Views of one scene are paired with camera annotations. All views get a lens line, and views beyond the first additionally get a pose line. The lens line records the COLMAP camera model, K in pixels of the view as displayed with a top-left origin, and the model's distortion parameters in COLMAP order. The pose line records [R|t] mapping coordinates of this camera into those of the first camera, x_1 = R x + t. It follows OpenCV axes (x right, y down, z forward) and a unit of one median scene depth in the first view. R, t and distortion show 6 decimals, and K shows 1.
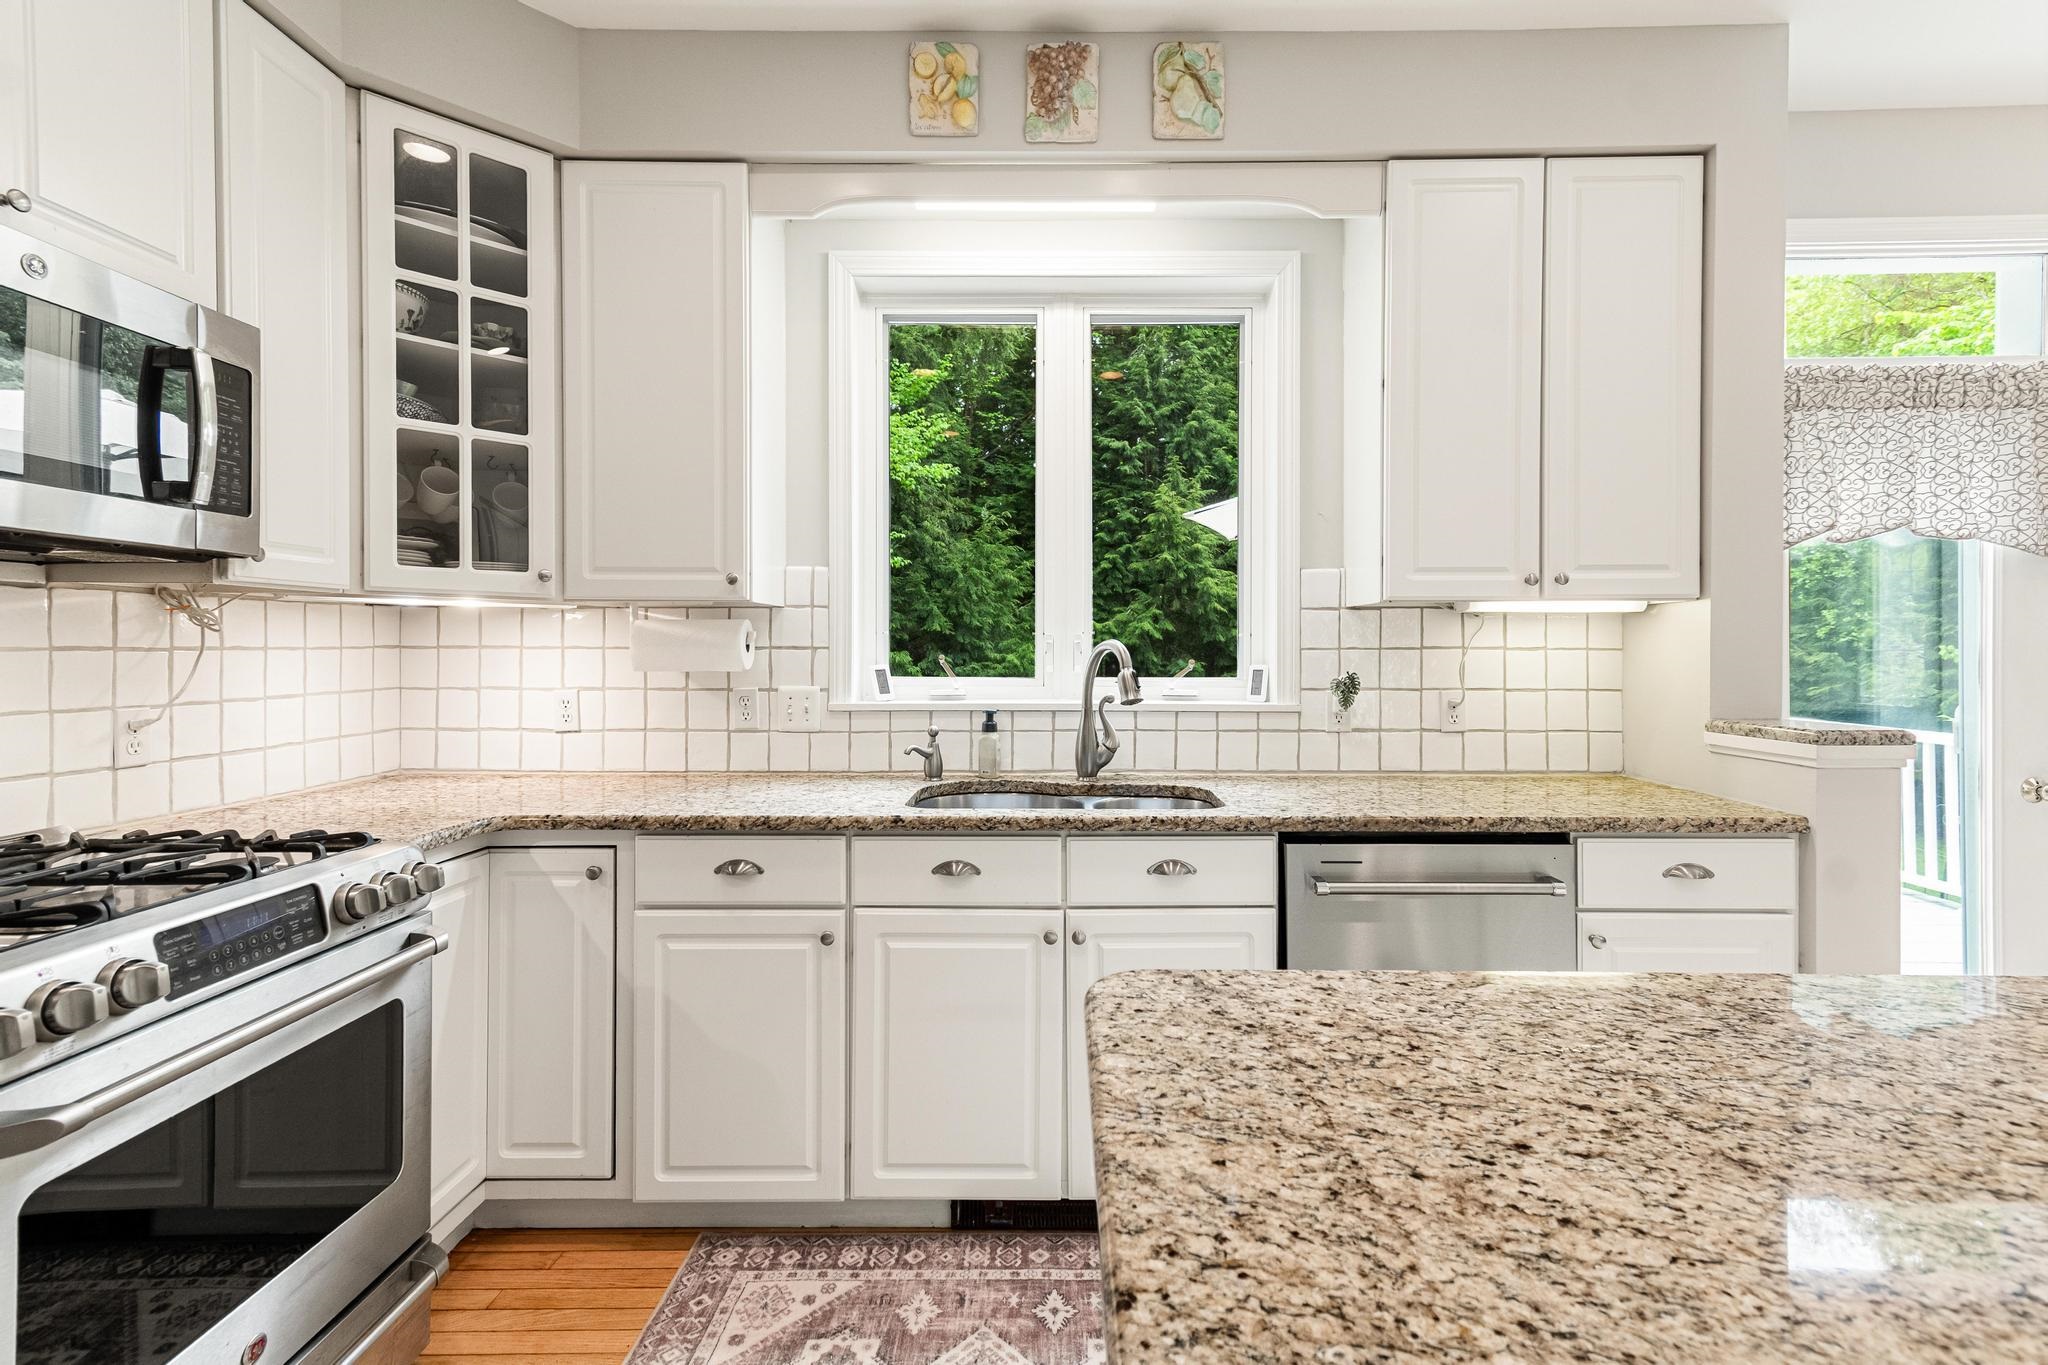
lens RADIAL K [[944.4, 0, 1054.5], [0, 944.4, 652.5], [0, 0, 1]] dist [0.017816, 0.000116]
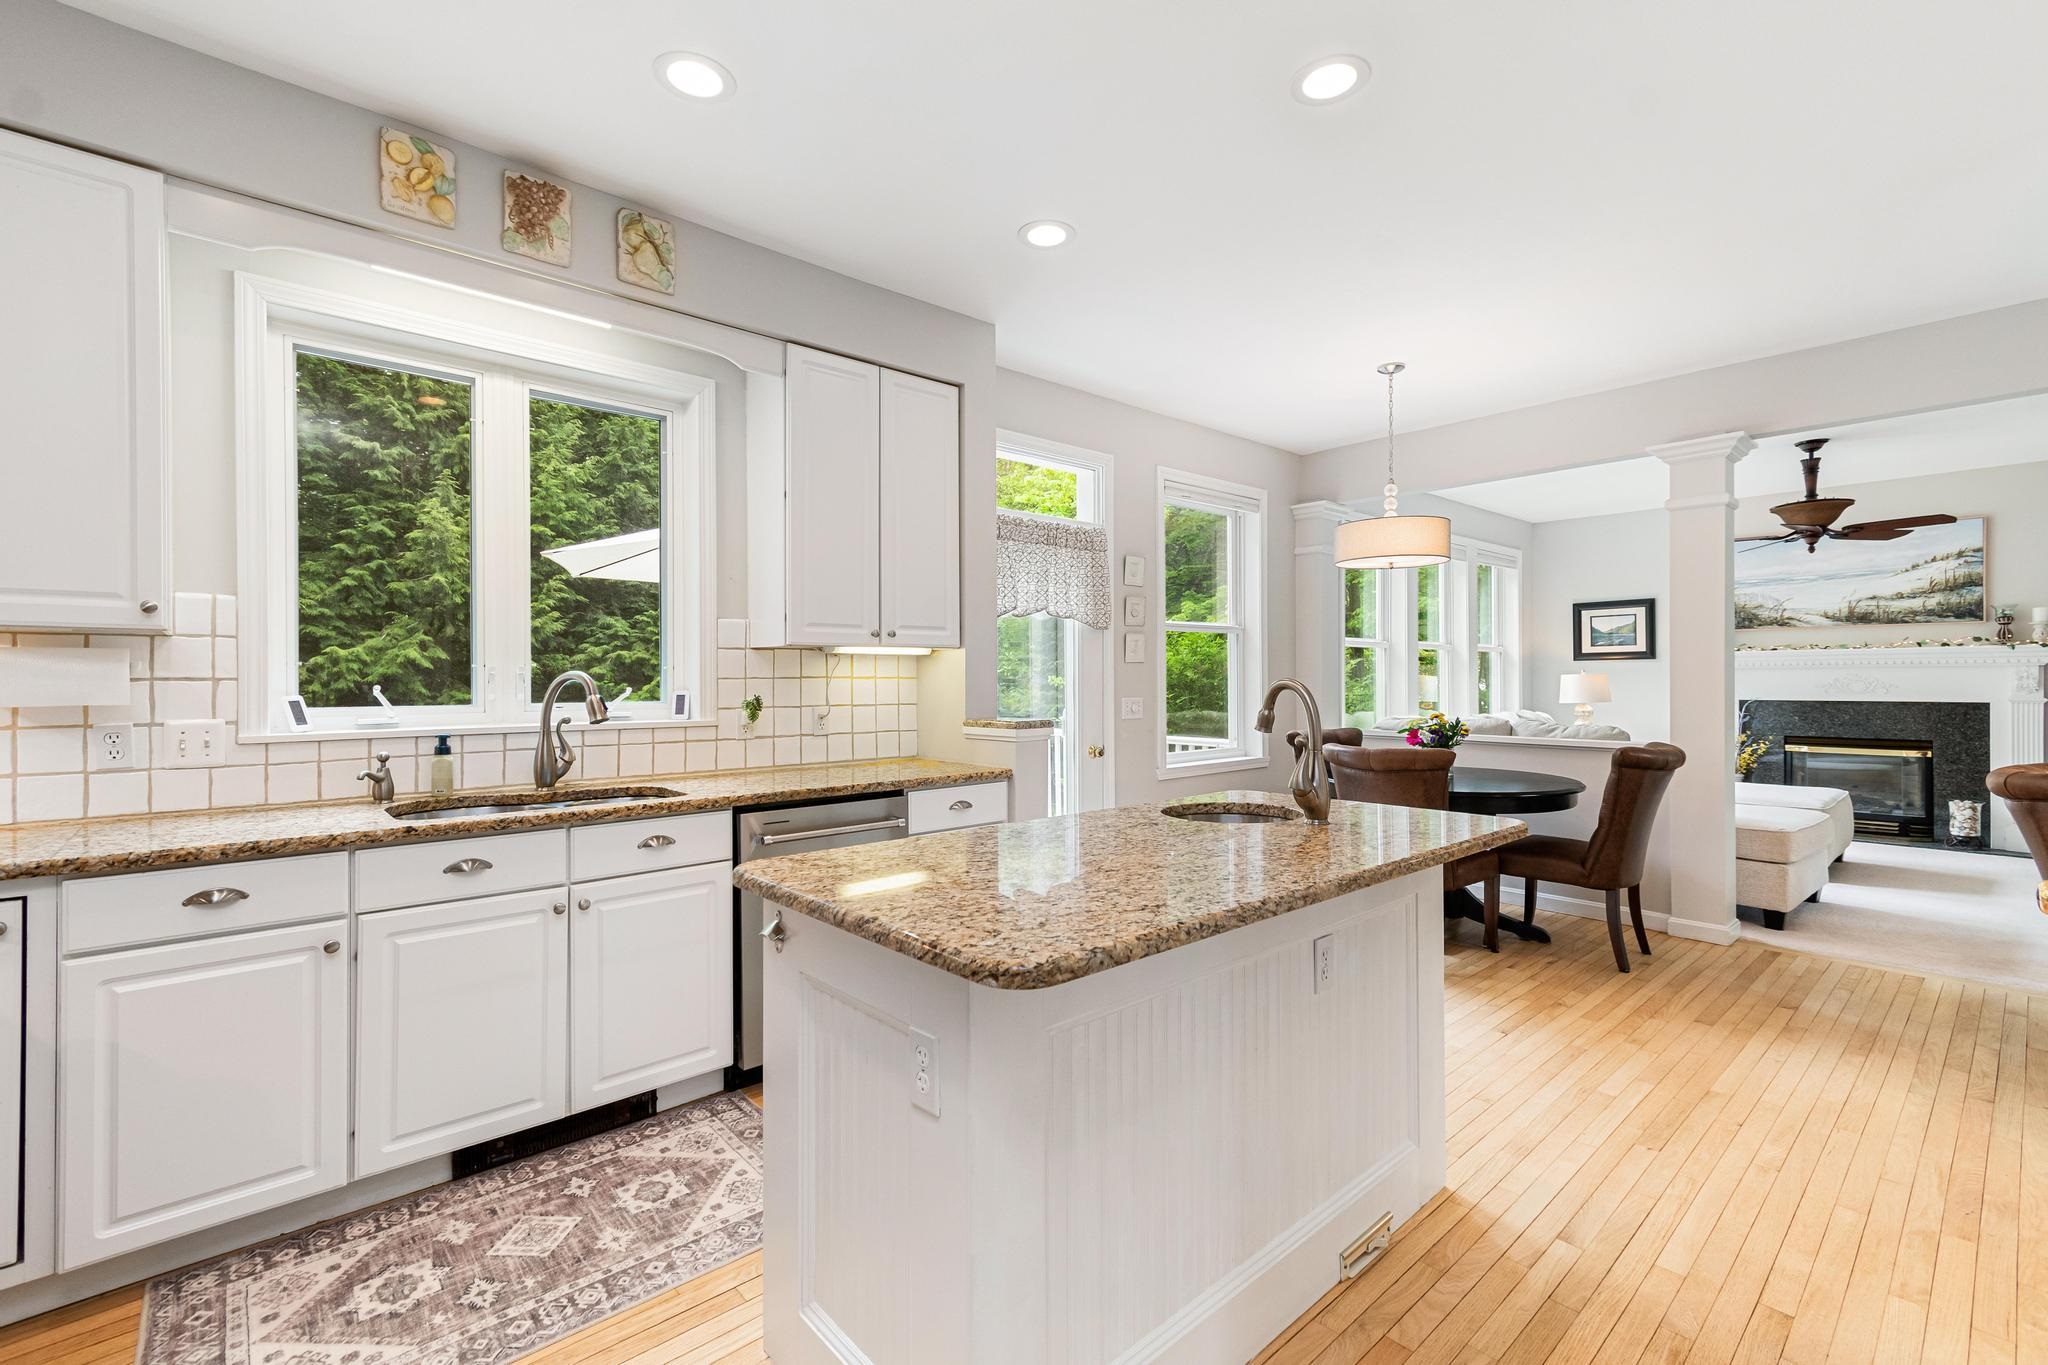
lens RADIAL K [[896.1, 0, 1038.5], [0, 896.1, 677.0], [0, 0, 1]] dist [0.013837, -0.000889]
pose [[0.739362, -0.002222, 0.673305, -0.290594], [0.005658, 0.999980, -0.002912, 0.000350], [-0.673285, 0.005963, 0.739359, -0.270156]]
